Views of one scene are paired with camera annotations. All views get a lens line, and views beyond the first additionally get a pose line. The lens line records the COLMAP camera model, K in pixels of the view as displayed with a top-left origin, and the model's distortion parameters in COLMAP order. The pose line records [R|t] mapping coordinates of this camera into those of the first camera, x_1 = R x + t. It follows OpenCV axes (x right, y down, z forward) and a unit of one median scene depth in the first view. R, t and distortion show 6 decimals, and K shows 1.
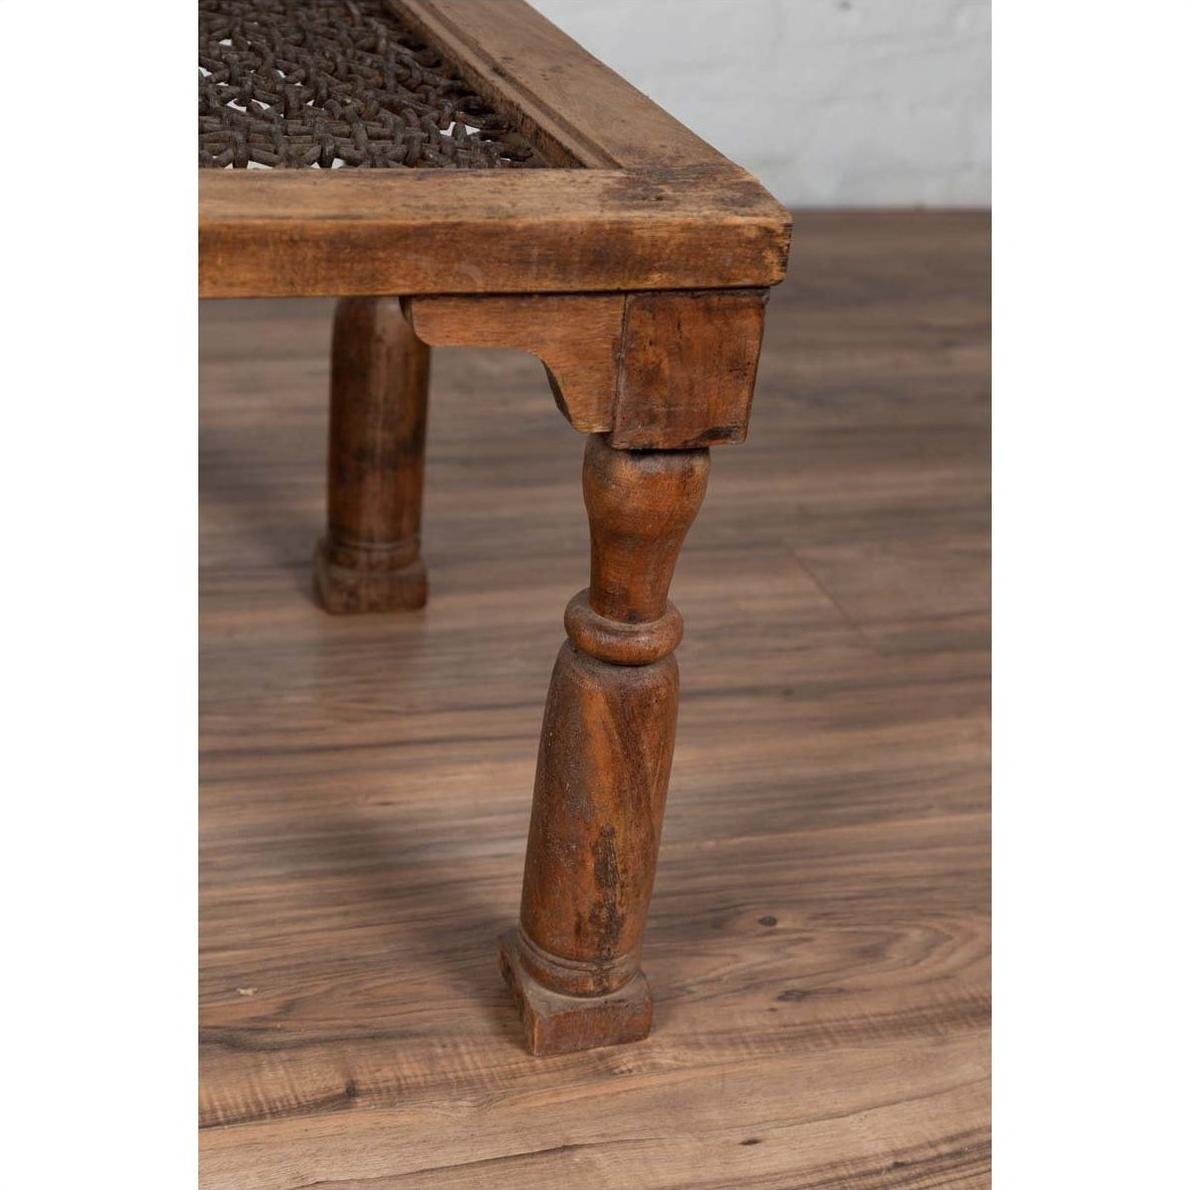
lens RADIAL K [[2250.2, 0, 595.0], [0, 2250.2, 595.0], [0, 0, 1]] dist [0.022799, -0.141971]
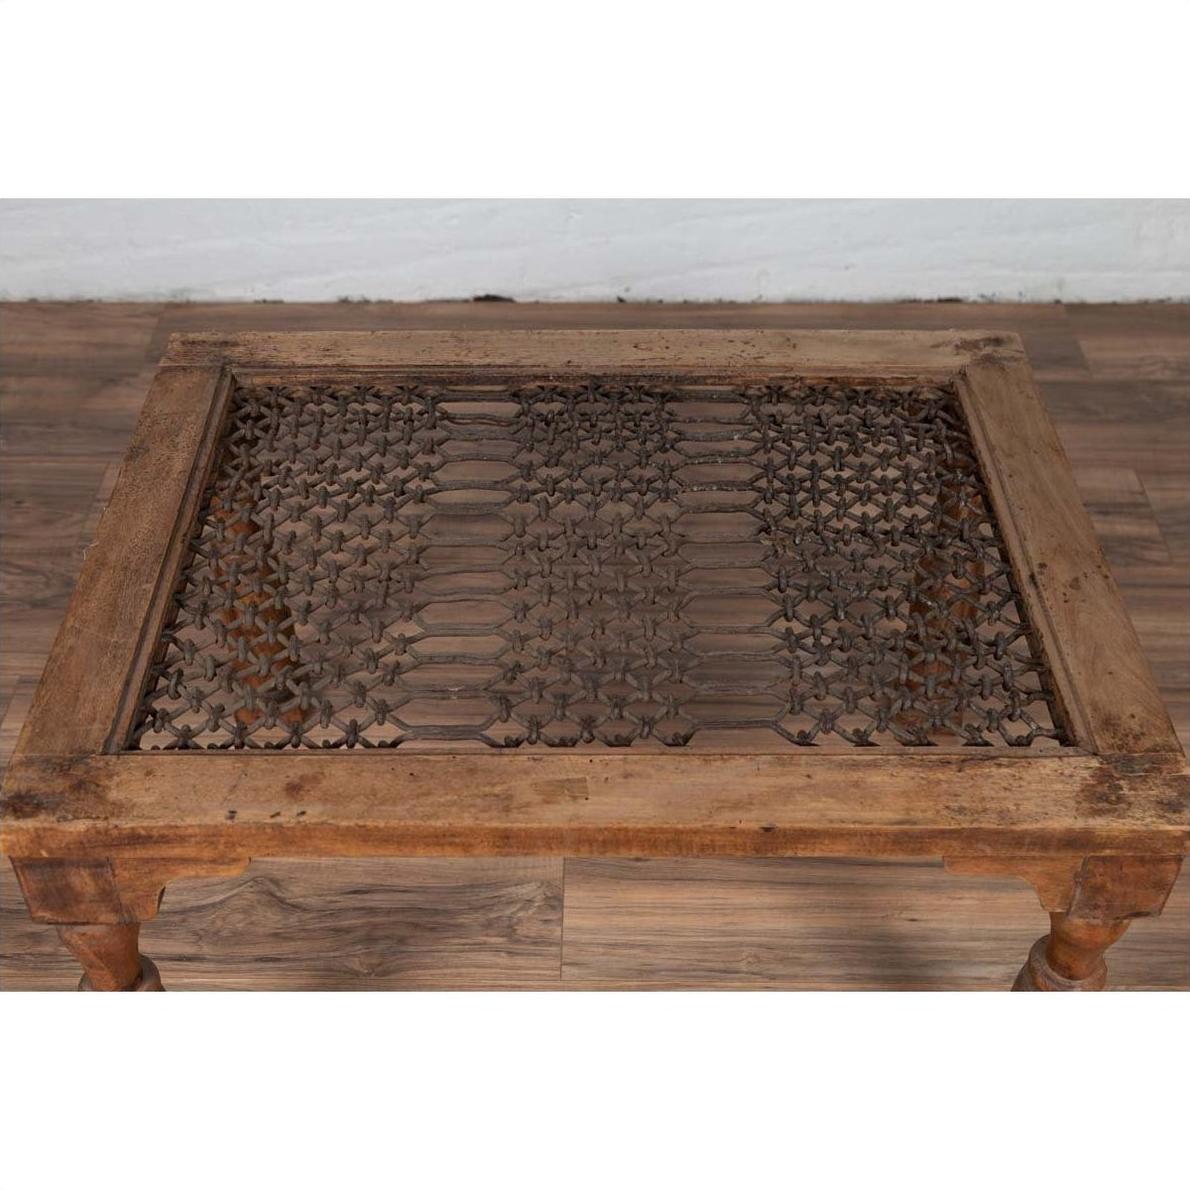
lens RADIAL K [[1608.5, 0, 600.8], [0, 1608.5, 596.1], [0, 0, 1]] dist [0.002265, 0.020352]
pose [[0.947929, 0.136025, -0.287972, -0.007490], [-0.063948, 0.967081, 0.246302, -0.500056], [0.311996, -0.215061, 0.925423, -0.082612]]
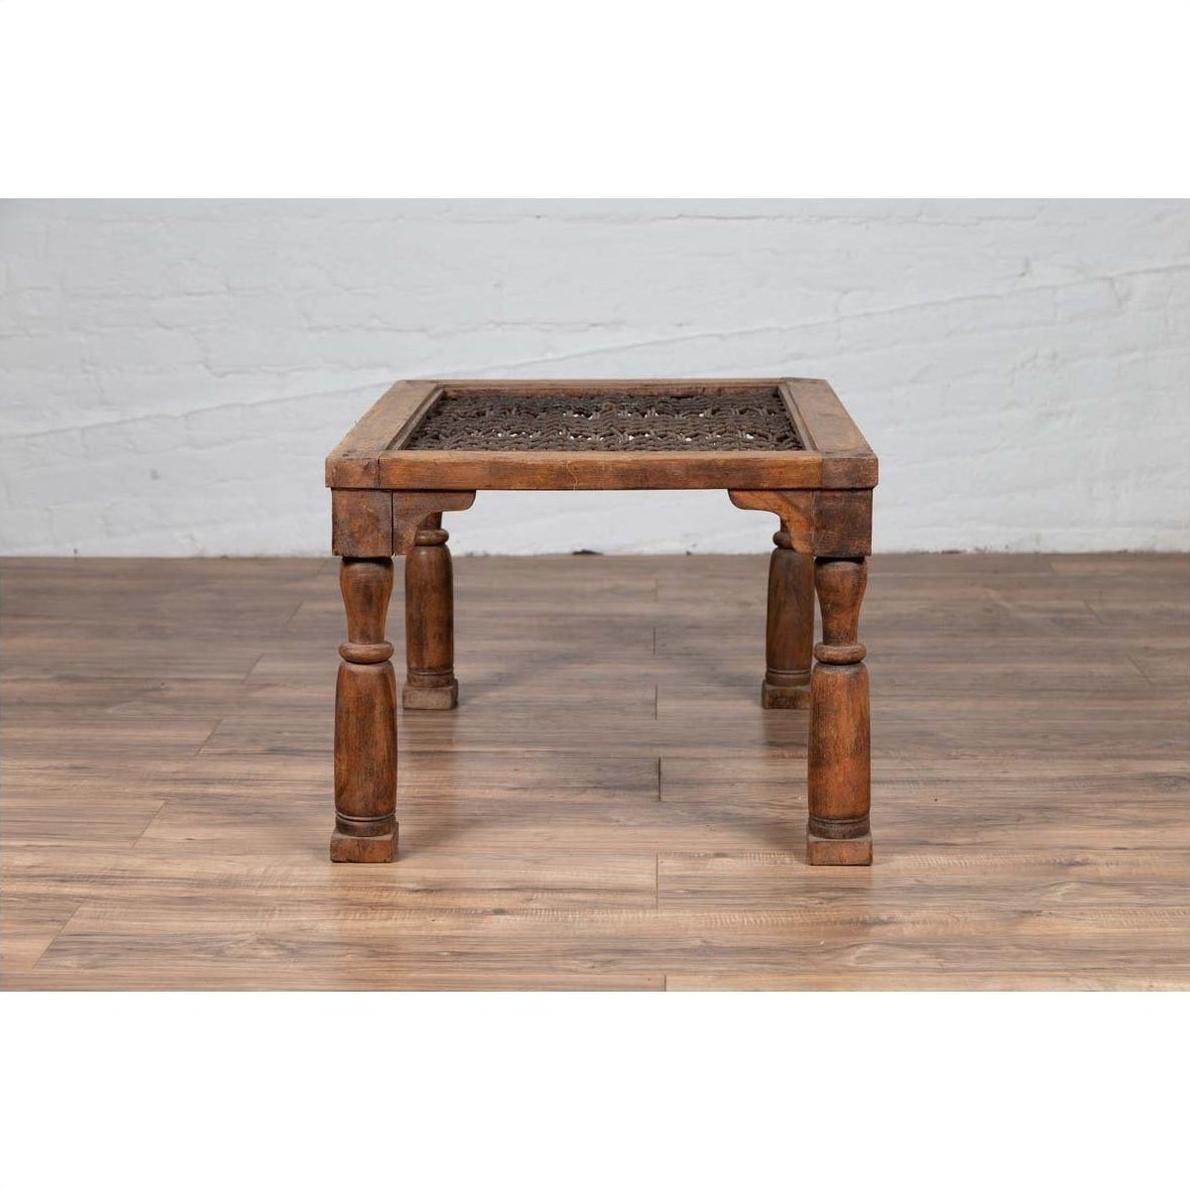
lens RADIAL K [[2447.8, 0, 595.0], [0, 2447.8, 595.0], [0, 0, 1]] dist [0.026707, -0.226913]
pose [[0.940906, -0.027207, -0.337573, 0.606523], [-0.066953, 0.962152, -0.264159, 0.857352], [0.331984, 0.271151, 0.903473, -1.818185]]
